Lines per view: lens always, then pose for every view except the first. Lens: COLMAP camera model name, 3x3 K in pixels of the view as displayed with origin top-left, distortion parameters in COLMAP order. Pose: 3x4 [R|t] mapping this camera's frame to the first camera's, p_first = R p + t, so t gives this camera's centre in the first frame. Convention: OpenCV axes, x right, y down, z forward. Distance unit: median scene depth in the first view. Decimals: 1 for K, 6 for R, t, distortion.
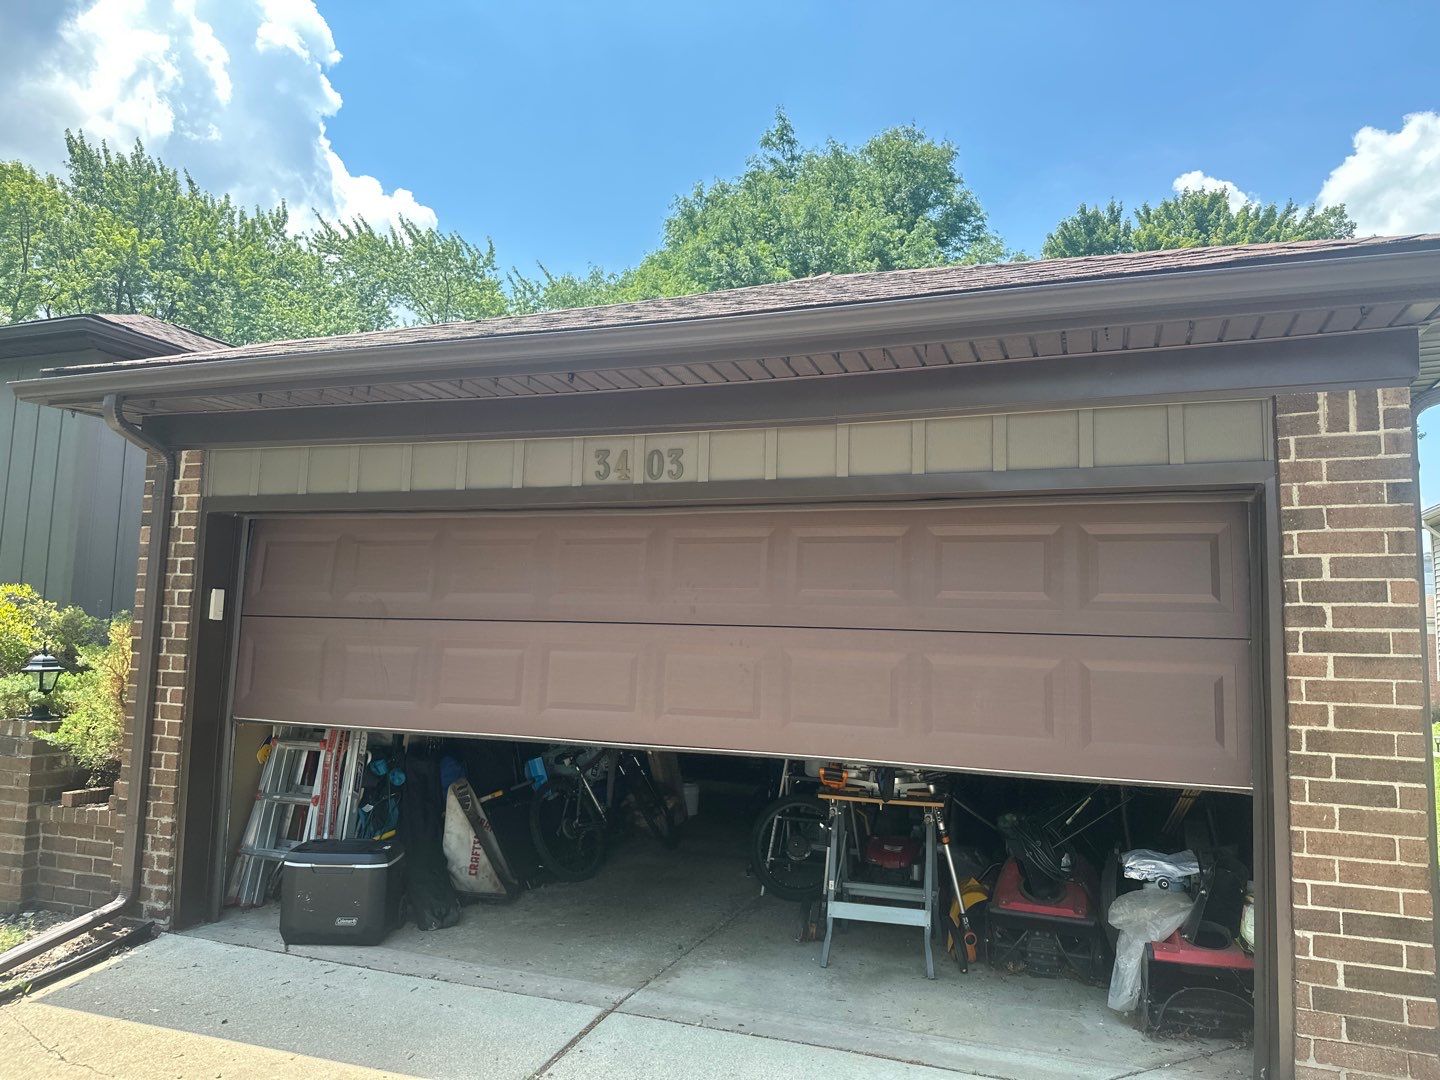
lens RADIAL K [[1018.3, 0, 716.1], [0, 1018.3, 519.7], [0, 0, 1]] dist [-0.005841, -0.003389]
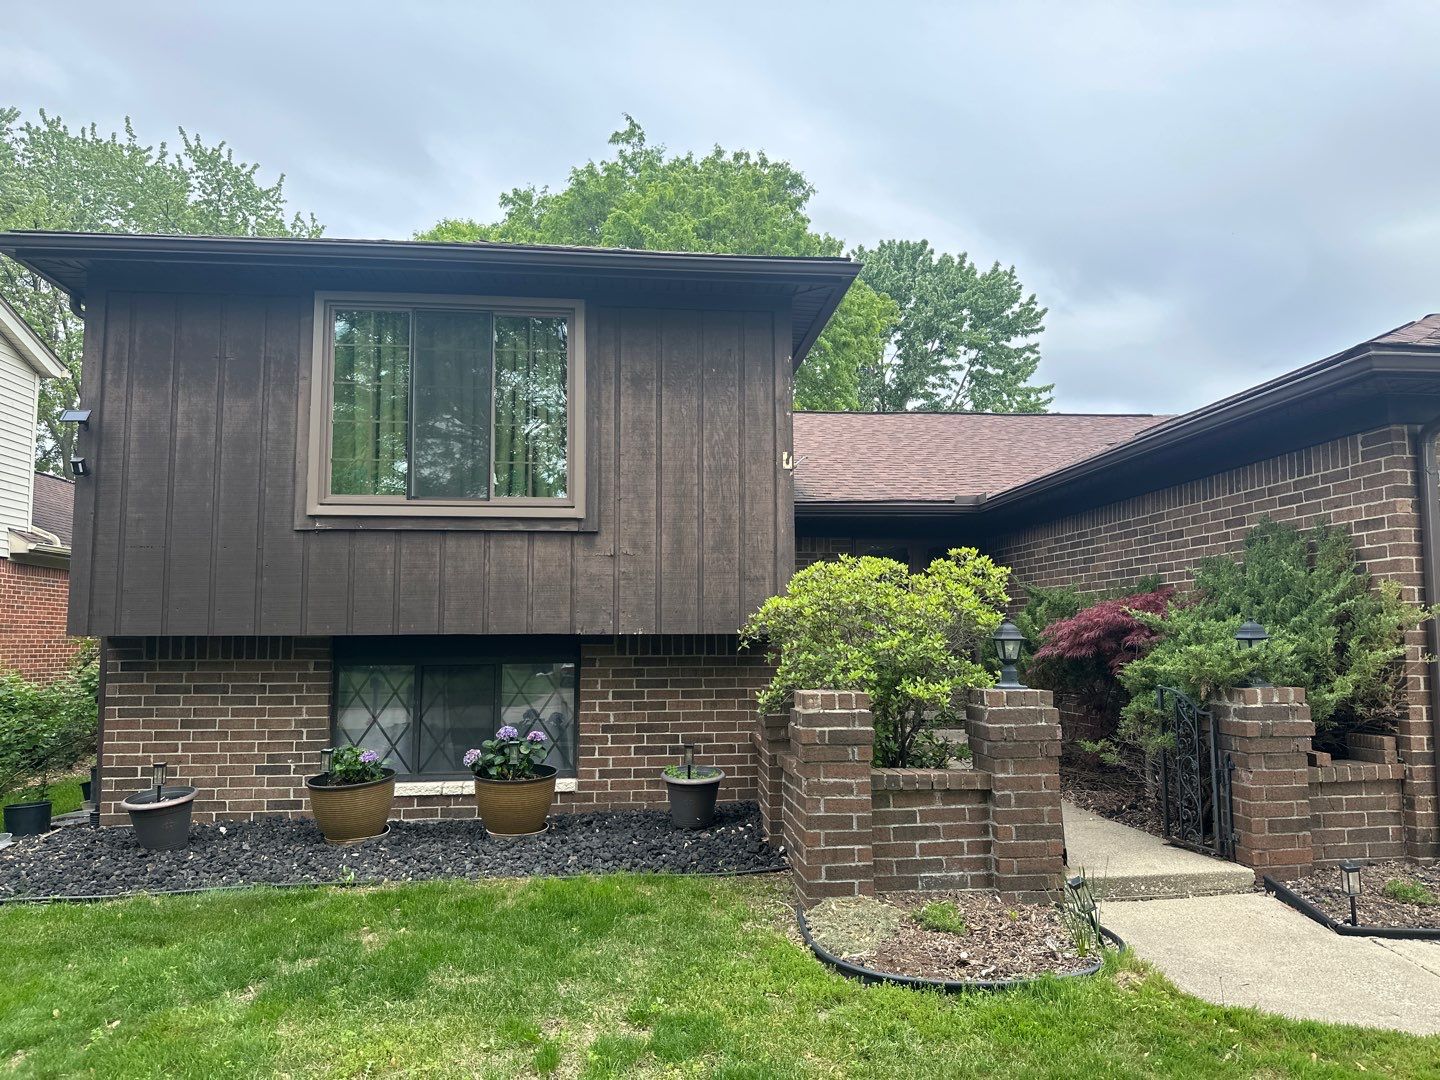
lens RADIAL K [[998.7, 0, 720.0], [0, 998.7, 540.0], [0, 0, 1]] dist [0.109988, -0.175046]
pose [[0.897737, 0.014388, 0.440296, -1.771249], [-0.028878, 0.999239, 0.026229, 0.044593], [-0.439583, -0.036262, 0.897470, 0.378890]]
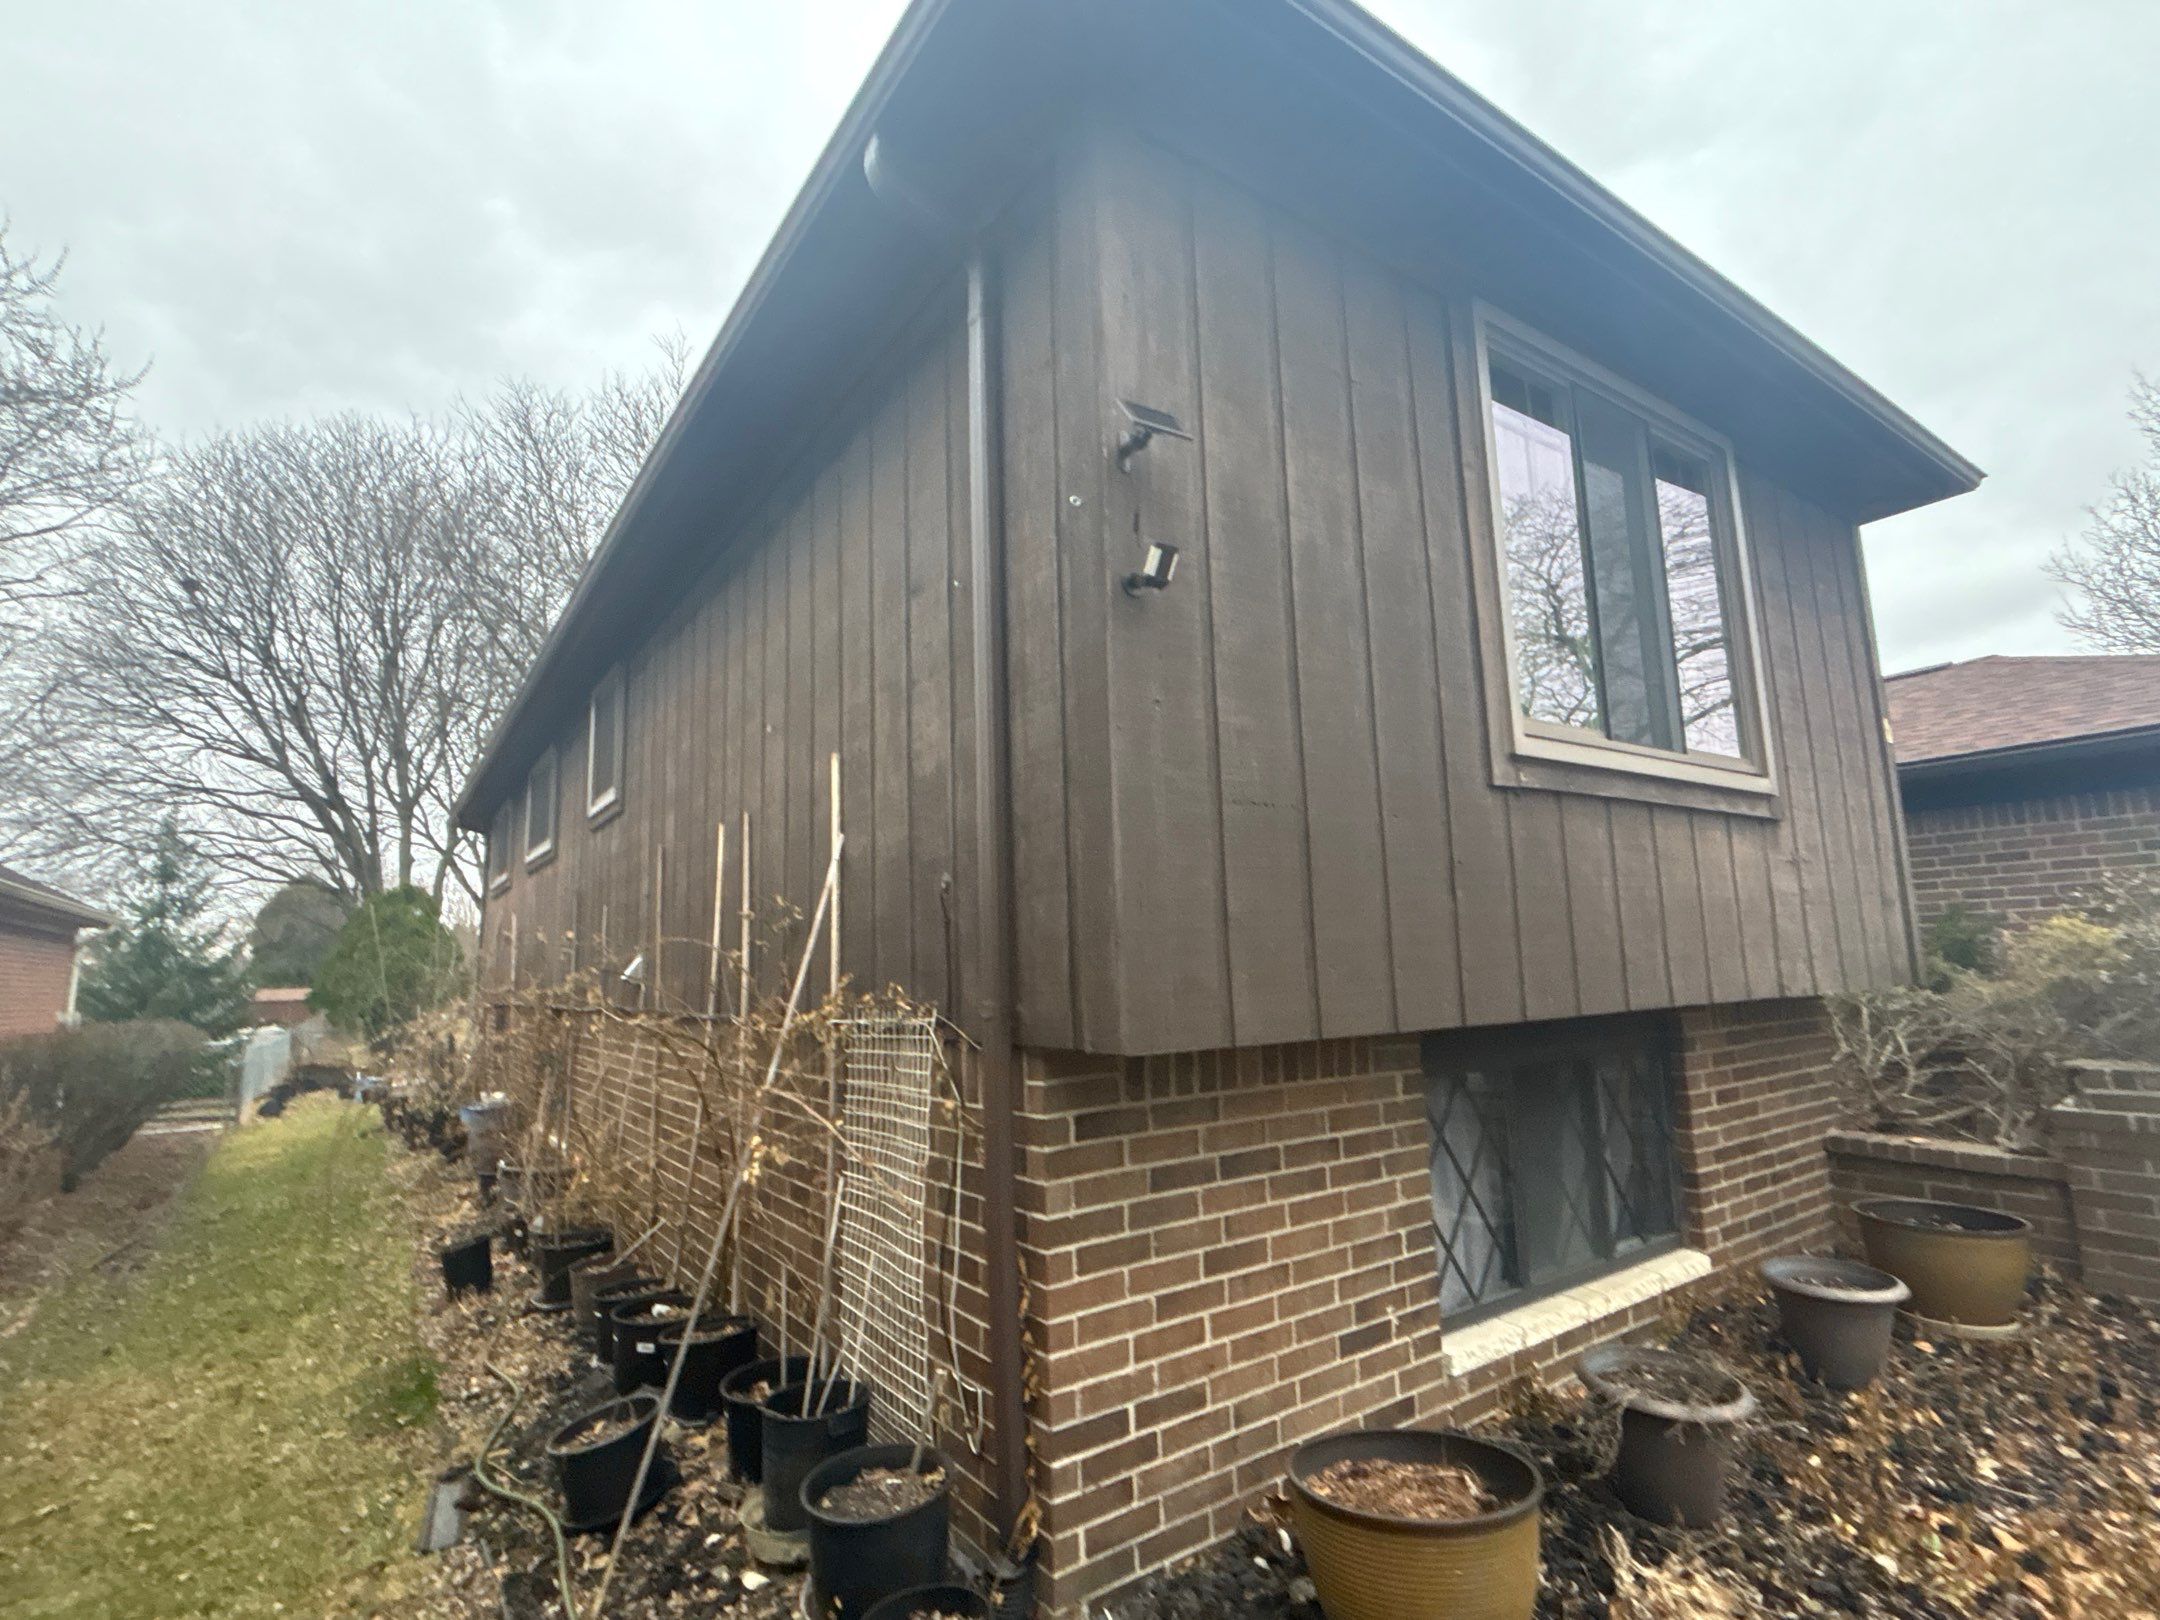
lens RADIAL K [[1015.5, 0, 1080.0], [0, 1015.5, 810.0], [0, 0, 1]] dist [0.016888, -0.000523]
pose [[0.568920, 0.079779, 0.818514, -2.342281], [-0.057107, 0.996713, -0.057455, 0.150120], [-0.820407, -0.014055, 0.571607, 1.733683]]
